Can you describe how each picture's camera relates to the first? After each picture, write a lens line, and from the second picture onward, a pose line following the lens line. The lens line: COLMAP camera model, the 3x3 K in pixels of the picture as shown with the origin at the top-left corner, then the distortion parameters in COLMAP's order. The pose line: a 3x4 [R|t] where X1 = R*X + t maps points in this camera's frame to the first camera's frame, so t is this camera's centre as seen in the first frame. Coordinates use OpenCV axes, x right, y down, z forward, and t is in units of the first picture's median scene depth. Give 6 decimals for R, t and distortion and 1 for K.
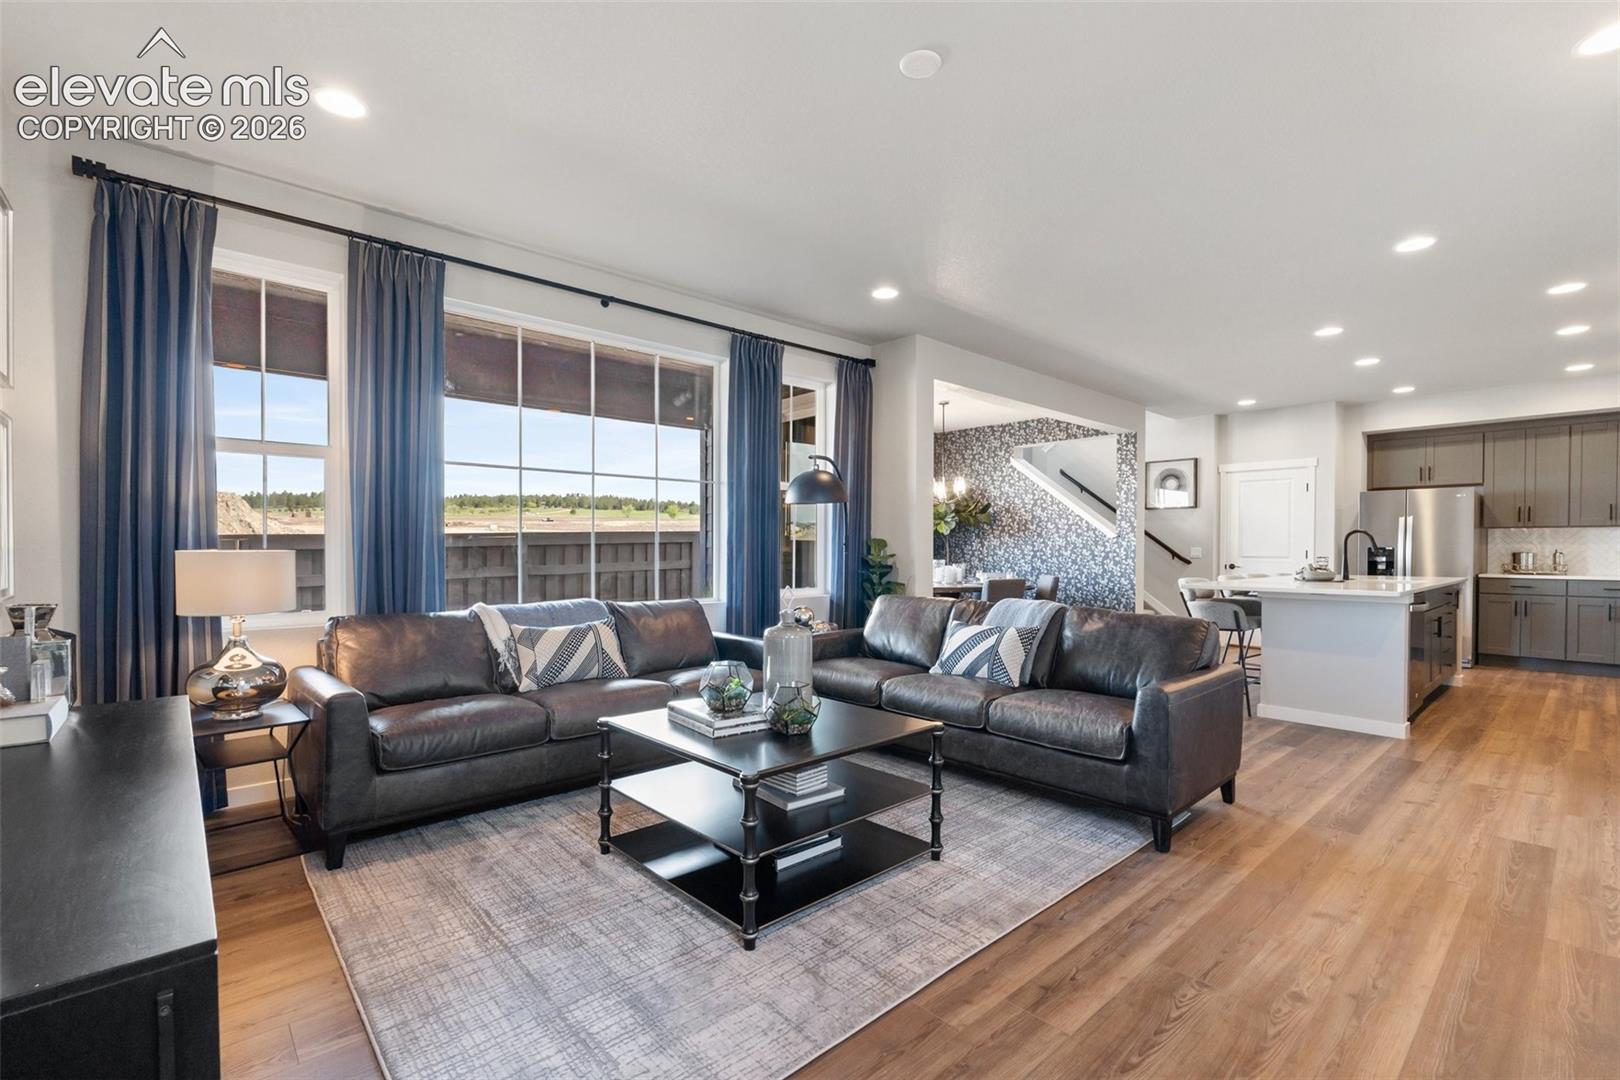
lens RADIAL K [[715.7, 0, 809.5], [0, 715.7, 556.8], [0, 0, 1]] dist [-0.004538, -0.000121]
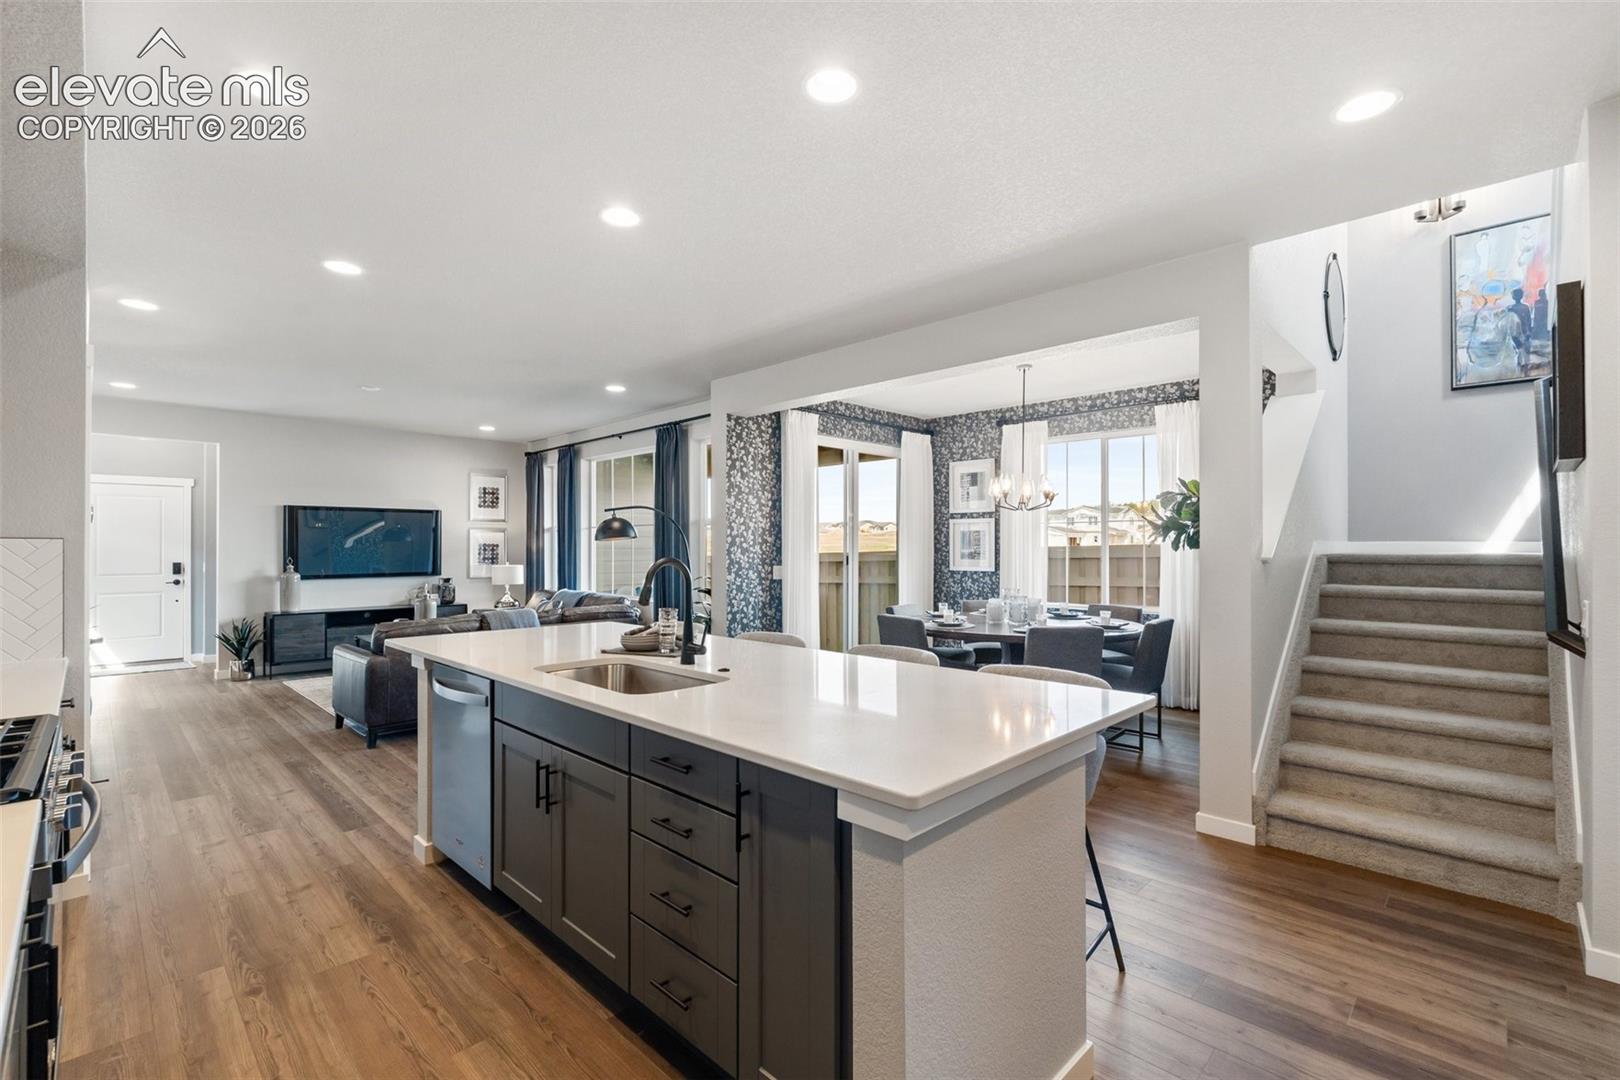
lens RADIAL K [[712.5, 0, 812.2], [0, 712.5, 544.9], [0, 0, 1]] dist [-0.003657, -0.000221]
pose [[0.066808, -0.008540, -0.997729, 0.973030], [-0.012216, 0.999881, -0.009377, -0.034486], [0.997691, 0.012815, 0.066696, 0.829538]]
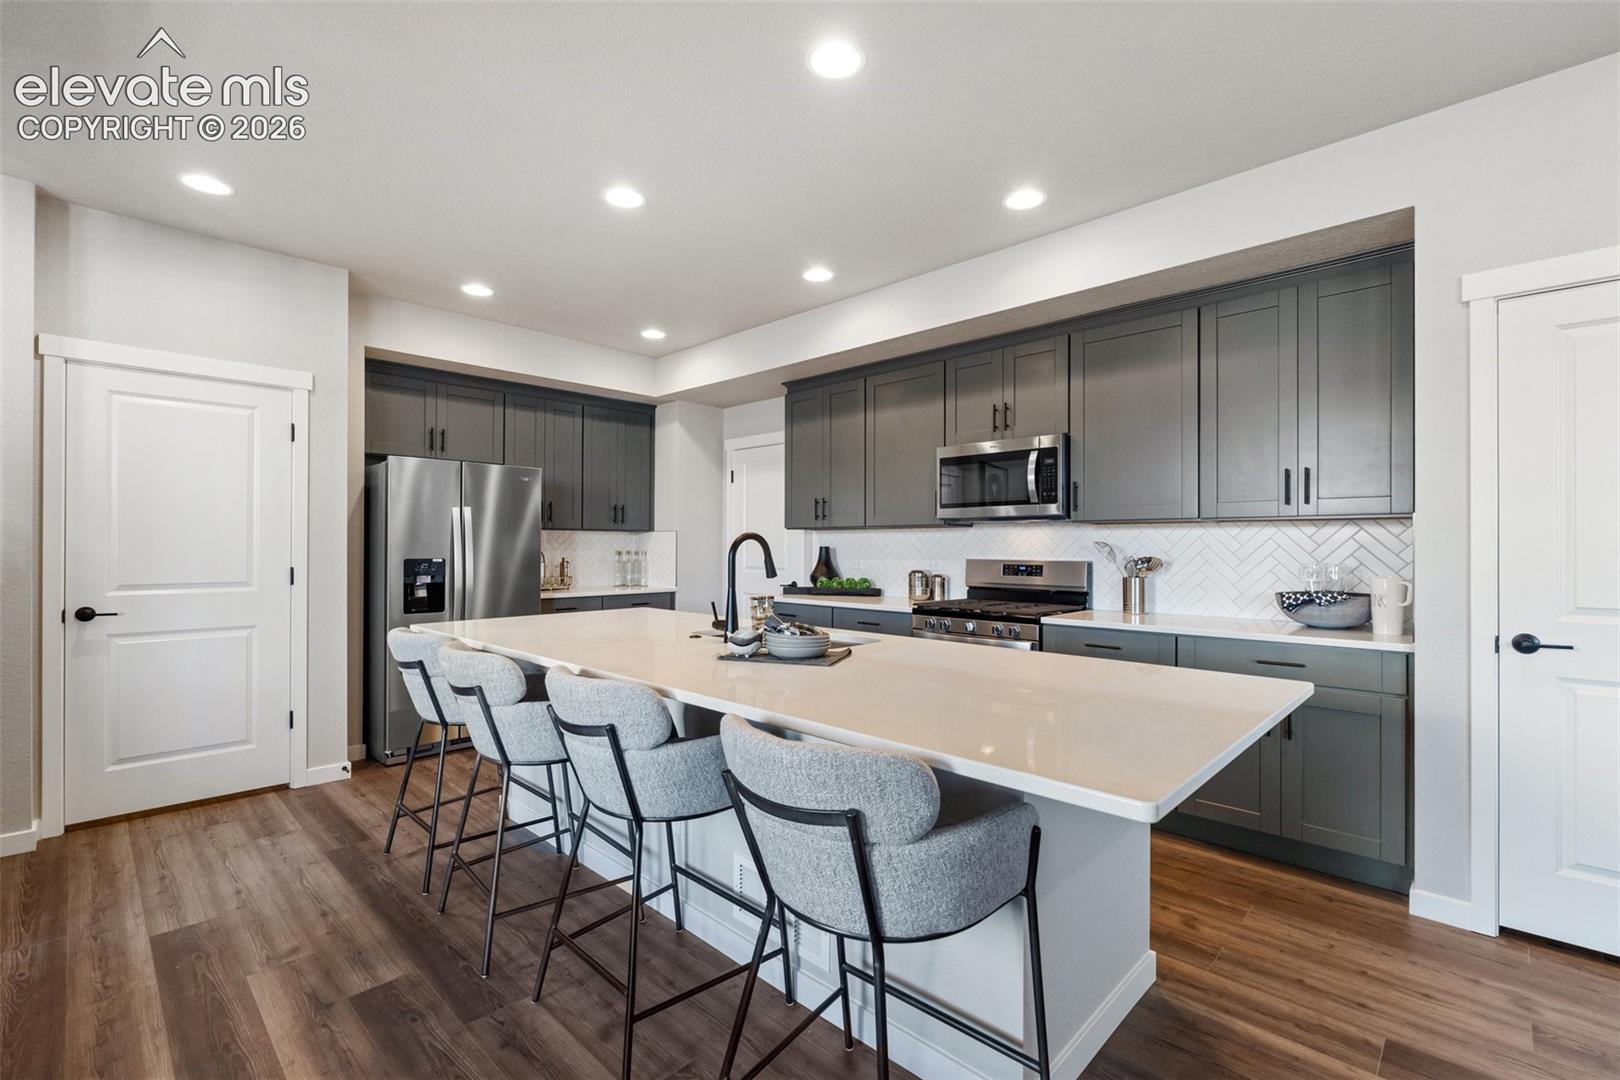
lens RADIAL K [[712.5, 0, 812.2], [0, 712.5, 544.9], [0, 0, 1]] dist [-0.003657, -0.000221]
pose [[-0.075848, -0.002464, 0.997116, 0.229637], [0.008618, 0.999958, 0.003127, -0.024893], [-0.997082, 0.008830, -0.075824, 0.776449]]
